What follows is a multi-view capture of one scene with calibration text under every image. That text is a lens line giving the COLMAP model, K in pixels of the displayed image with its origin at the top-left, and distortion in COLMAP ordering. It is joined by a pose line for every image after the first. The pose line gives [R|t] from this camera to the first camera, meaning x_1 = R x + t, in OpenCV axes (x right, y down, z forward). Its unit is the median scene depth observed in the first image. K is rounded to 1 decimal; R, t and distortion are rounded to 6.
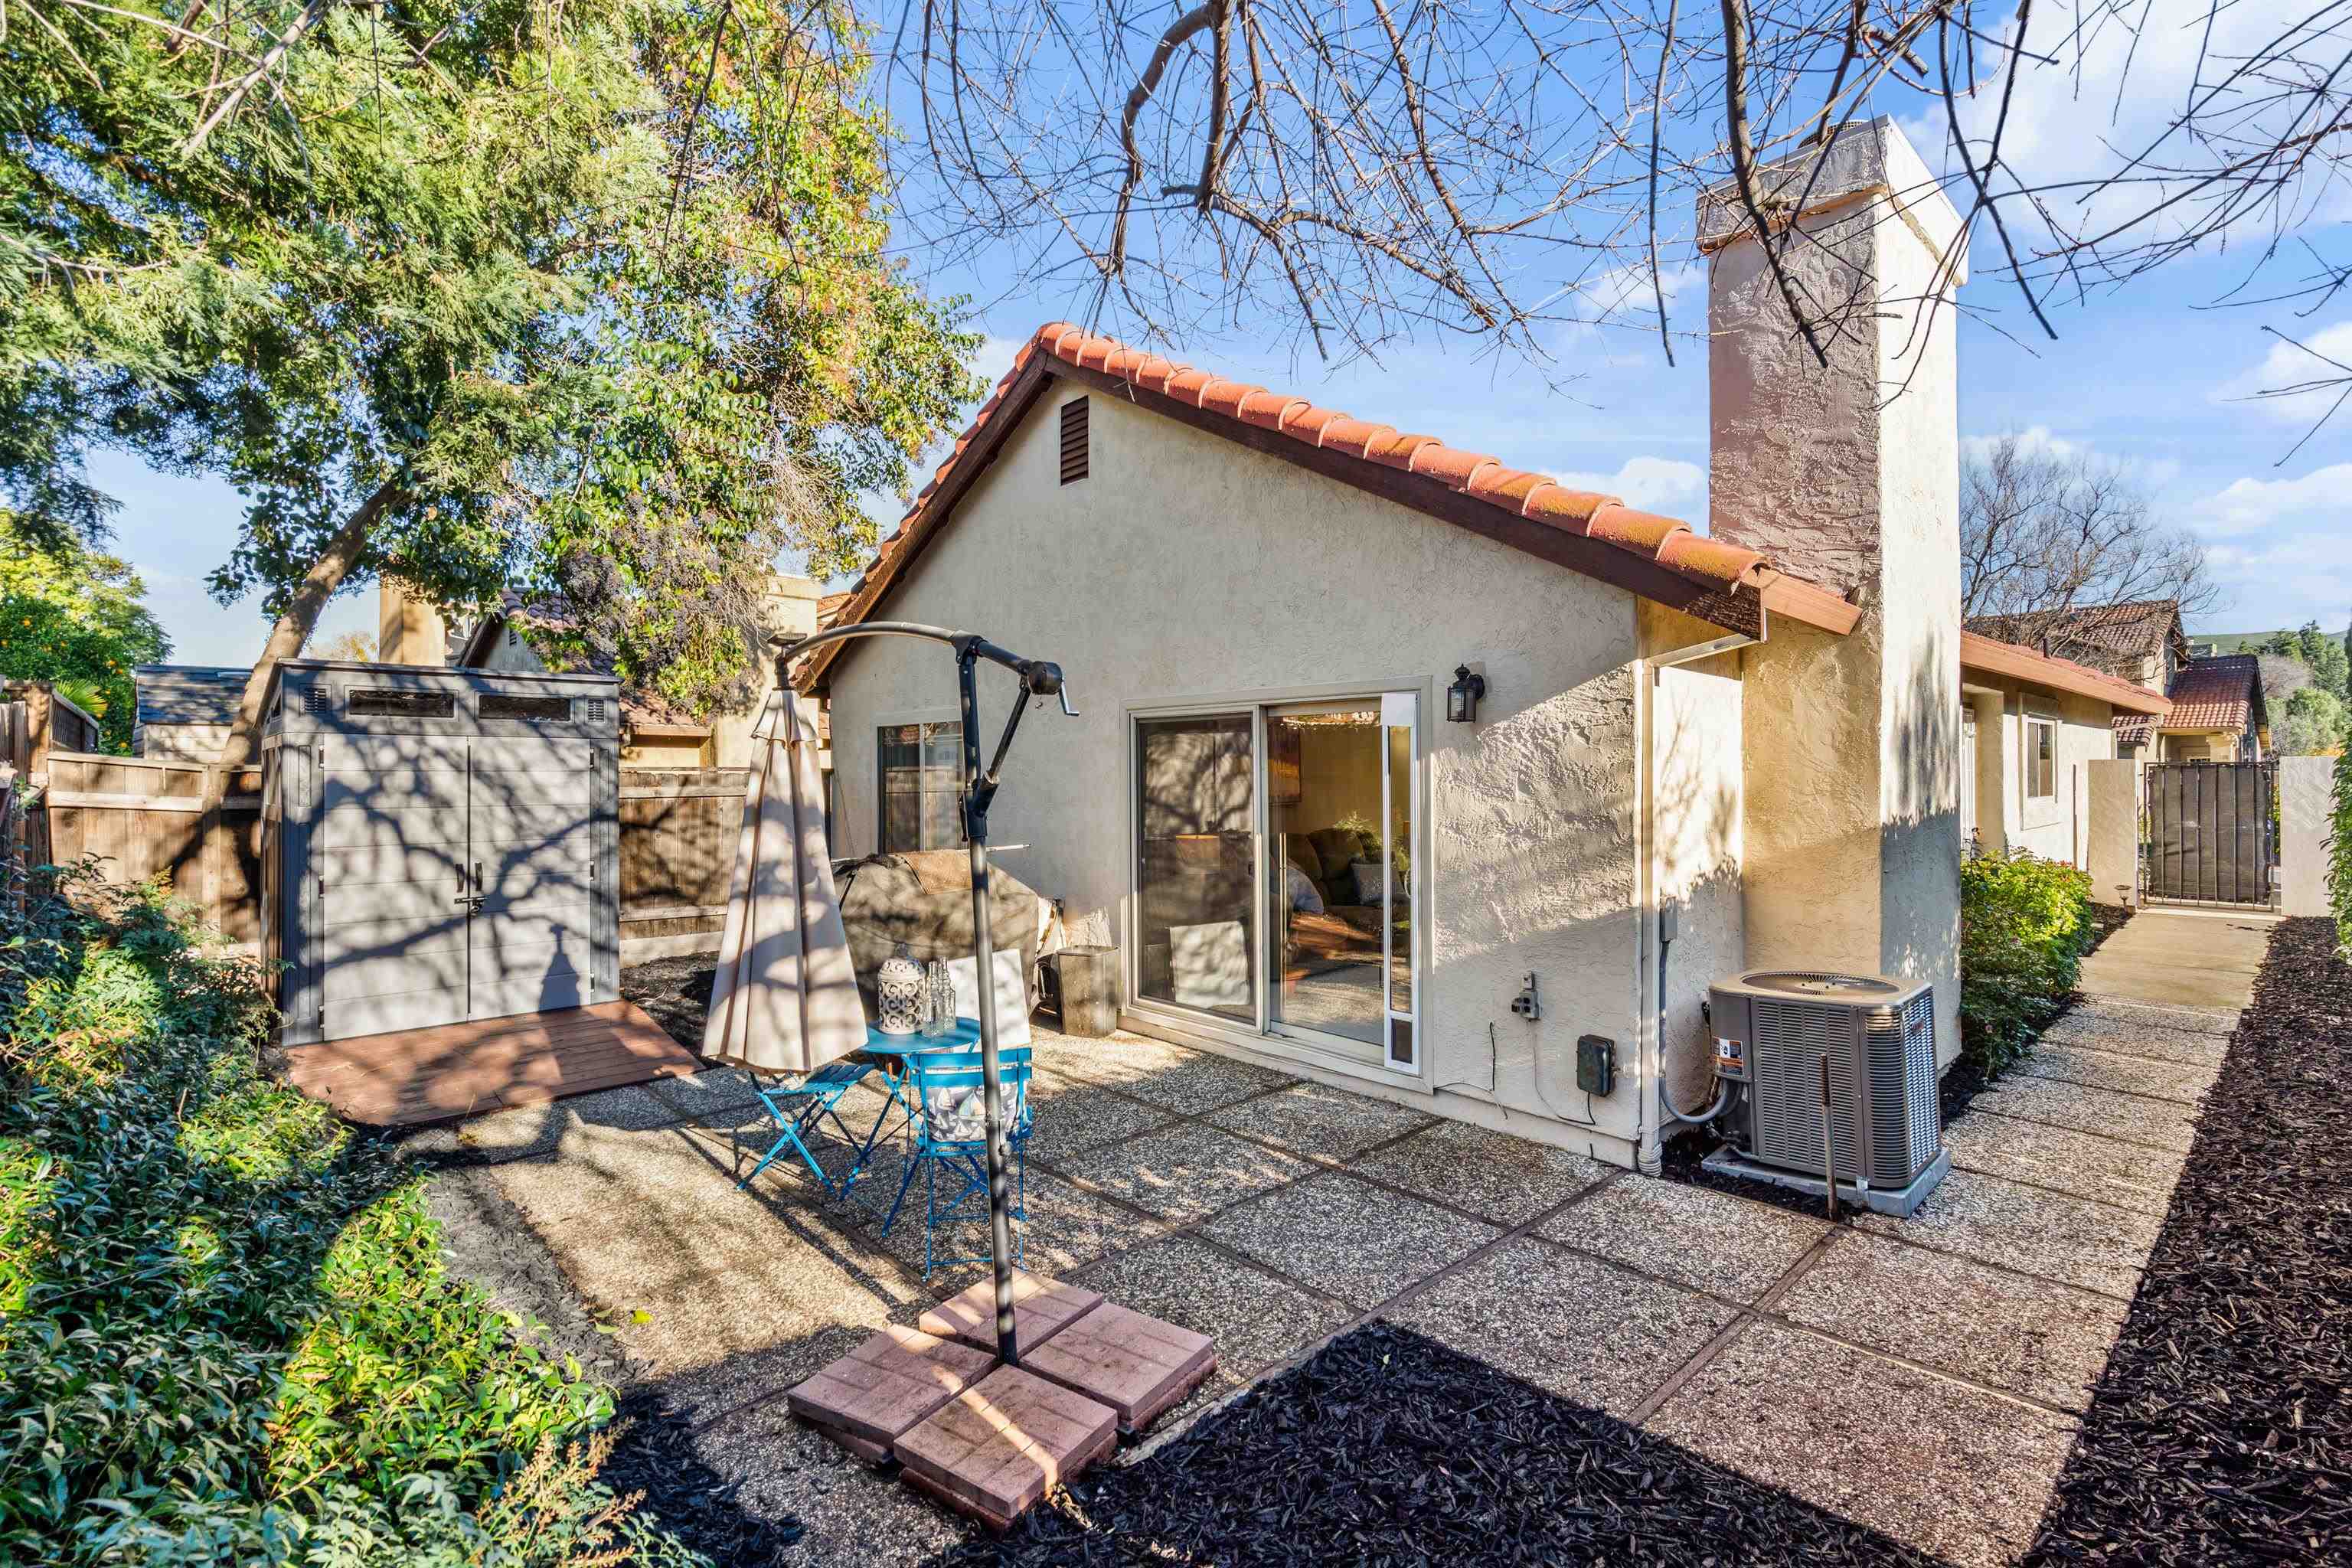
lens RADIAL K [[1051.7, 0, 1180.8], [0, 1051.7, 775.3], [0, 0, 1]] dist [-0.000567, -0.000073]
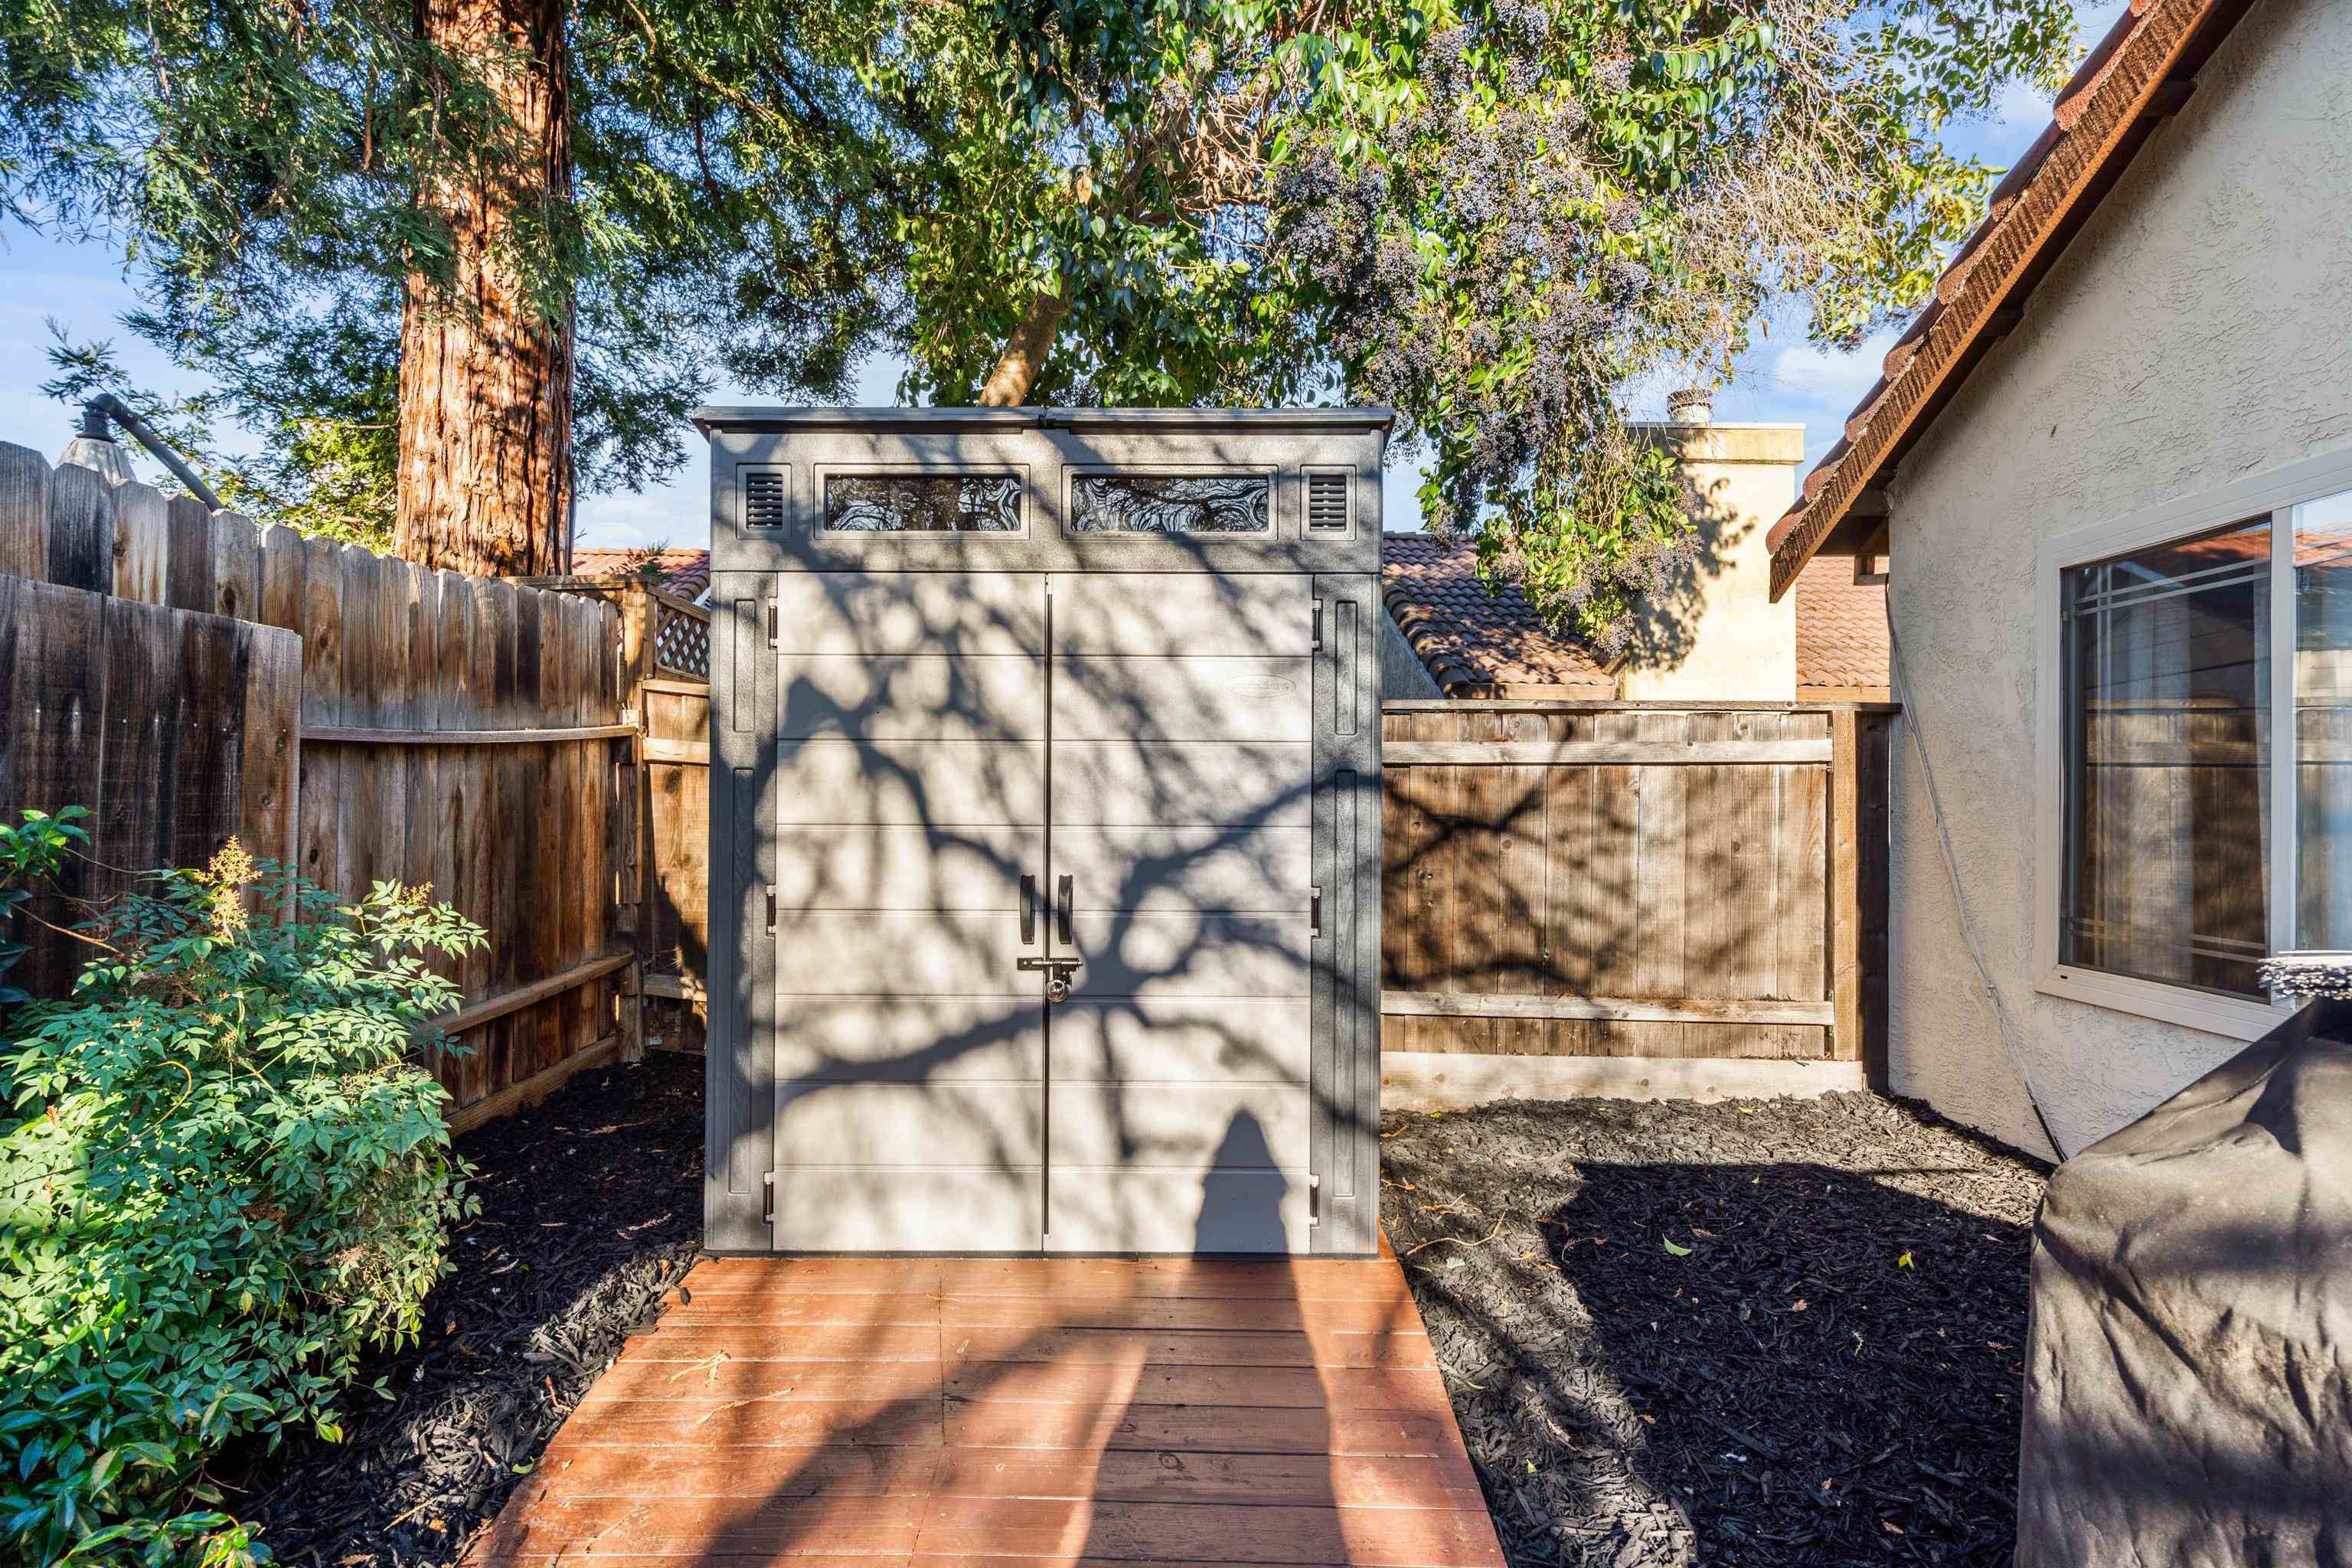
lens RADIAL K [[1165.4, 0, 1188.2], [0, 1165.4, 802.4], [0, 0, 1]] dist [0.000729, 0.000813]
pose [[0.715846, 0.002096, -0.698255, -0.319357], [-0.004792, 0.999987, -0.001911, 0.053760], [0.698242, 0.004714, 0.715846, 0.713175]]
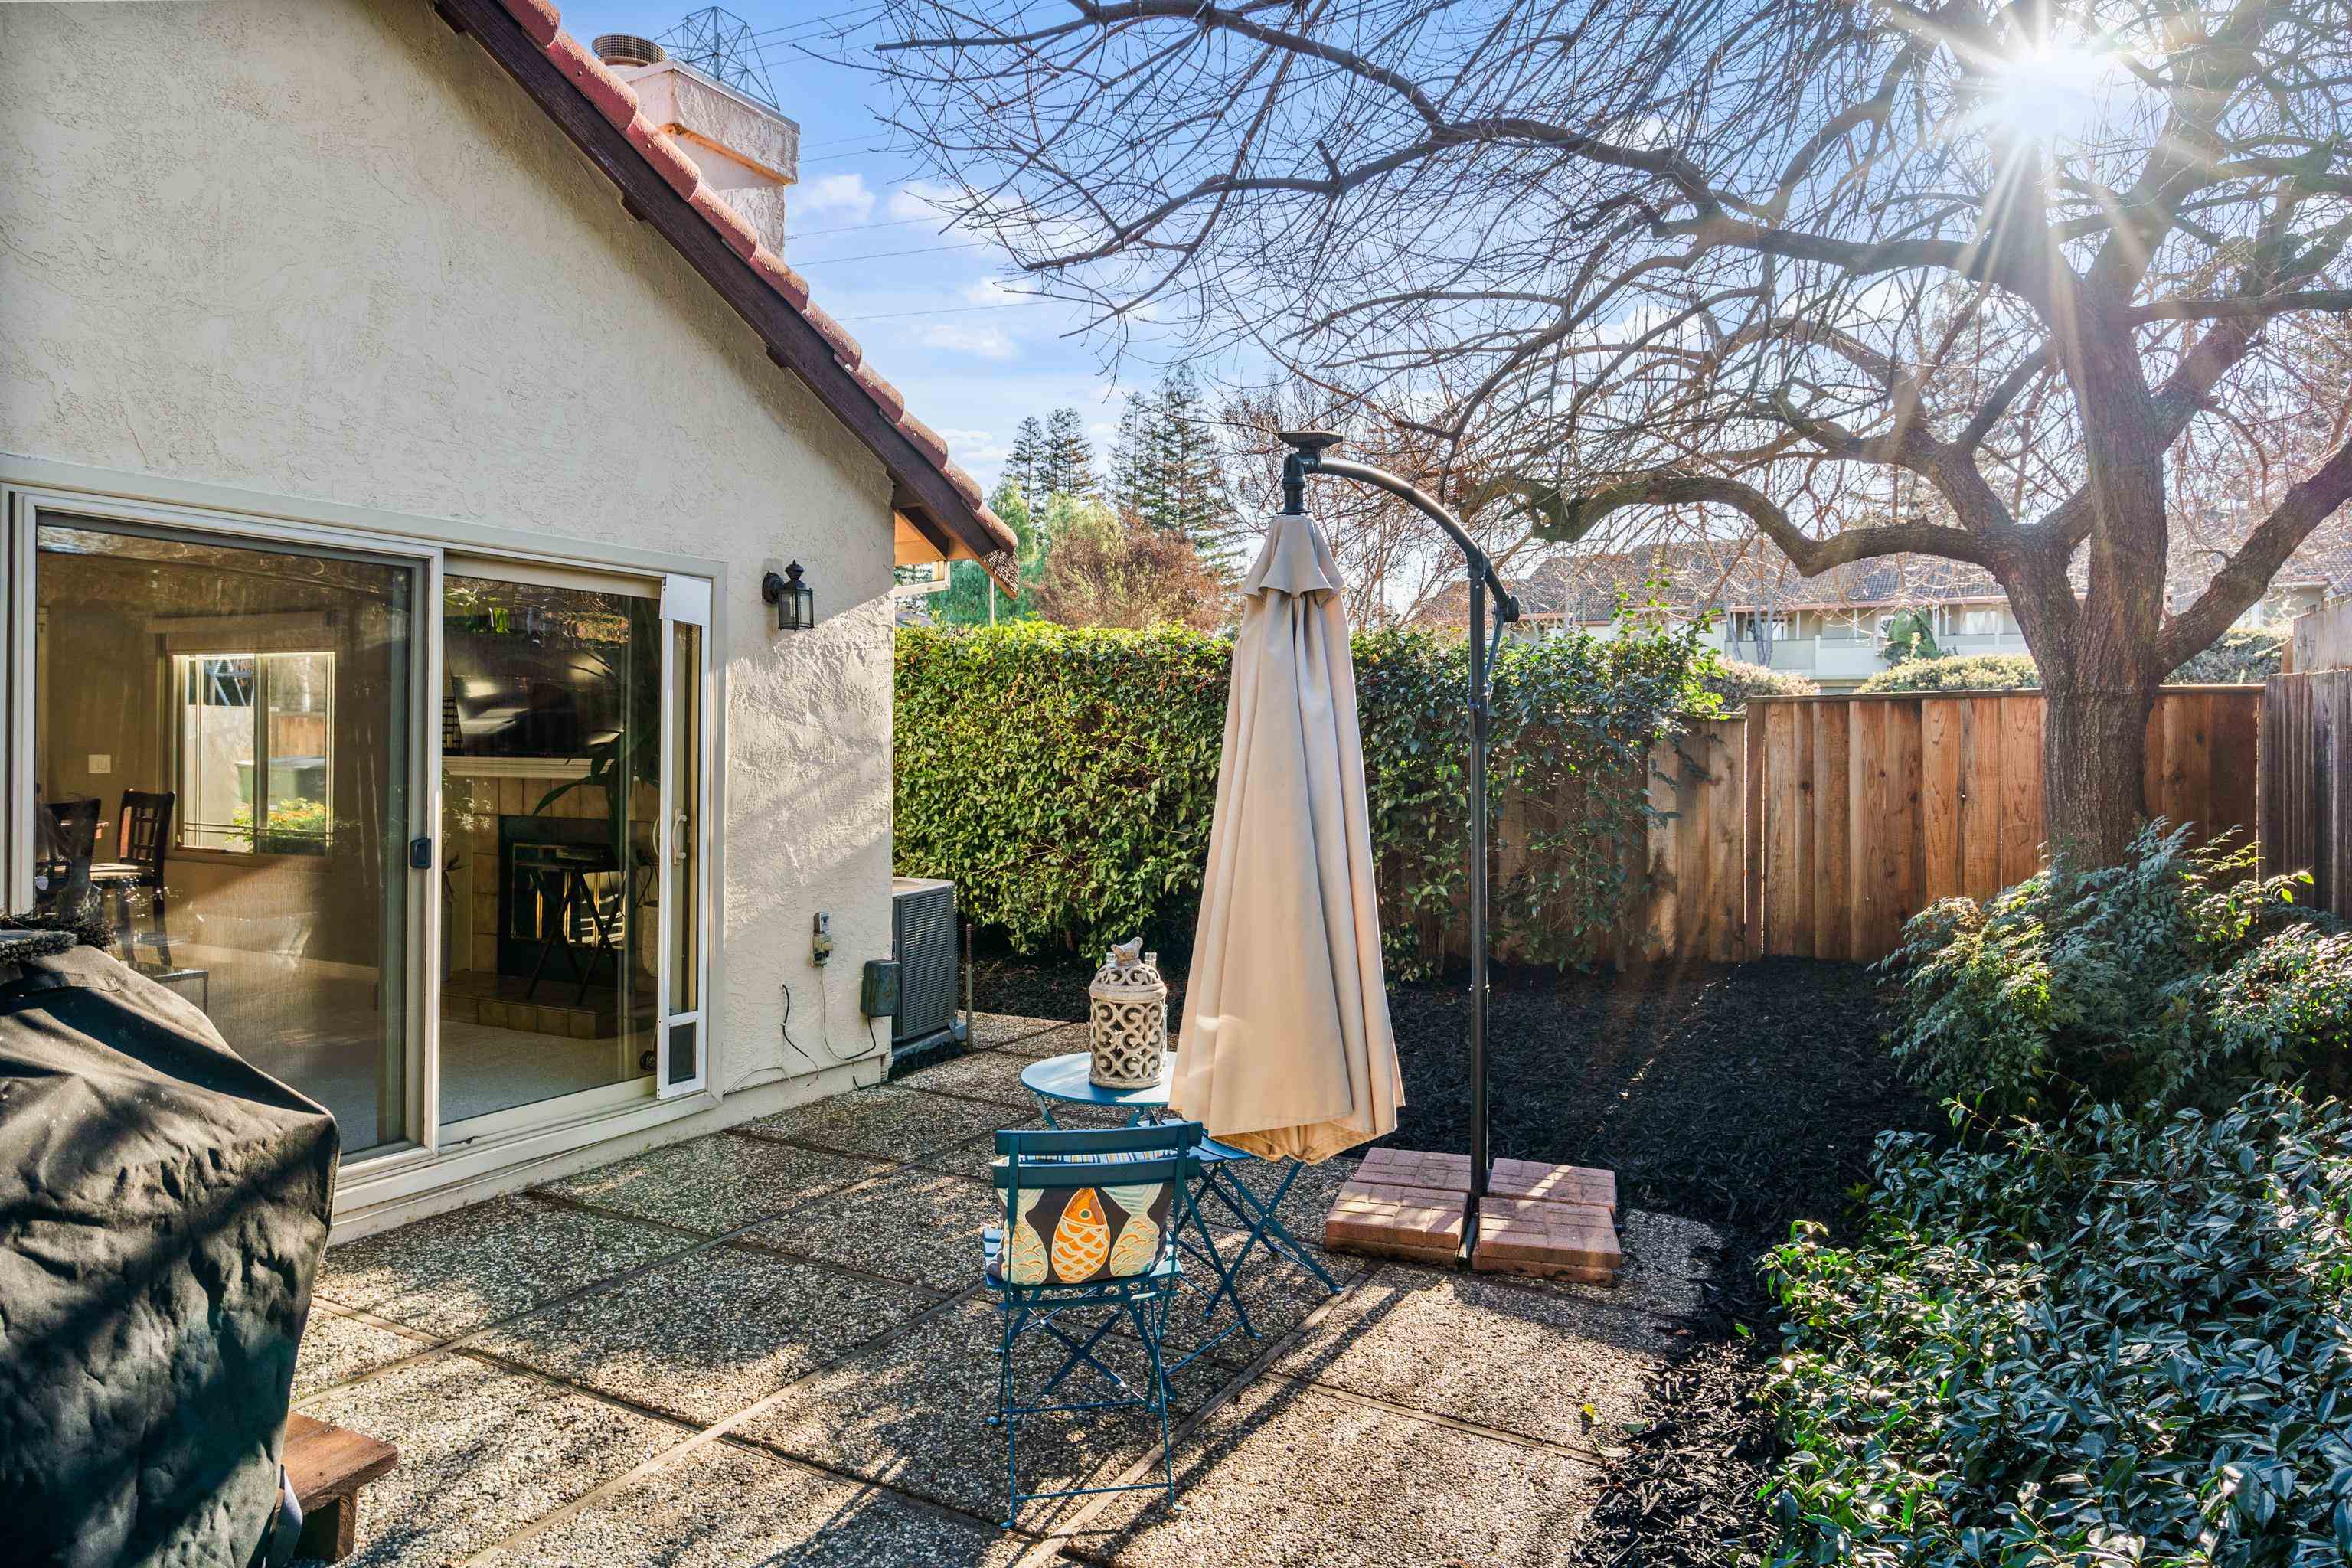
lens RADIAL K [[1467.7, 0, 1175.7], [0, 1467.7, 745.3], [0, 0, 1]] dist [0.004960, 0.000493]
pose [[-0.312110, -0.001967, 0.950044, -0.716111], [-0.006919, 0.999976, -0.000202, 0.030005], [-0.950021, -0.006637, -0.312116, 0.820292]]
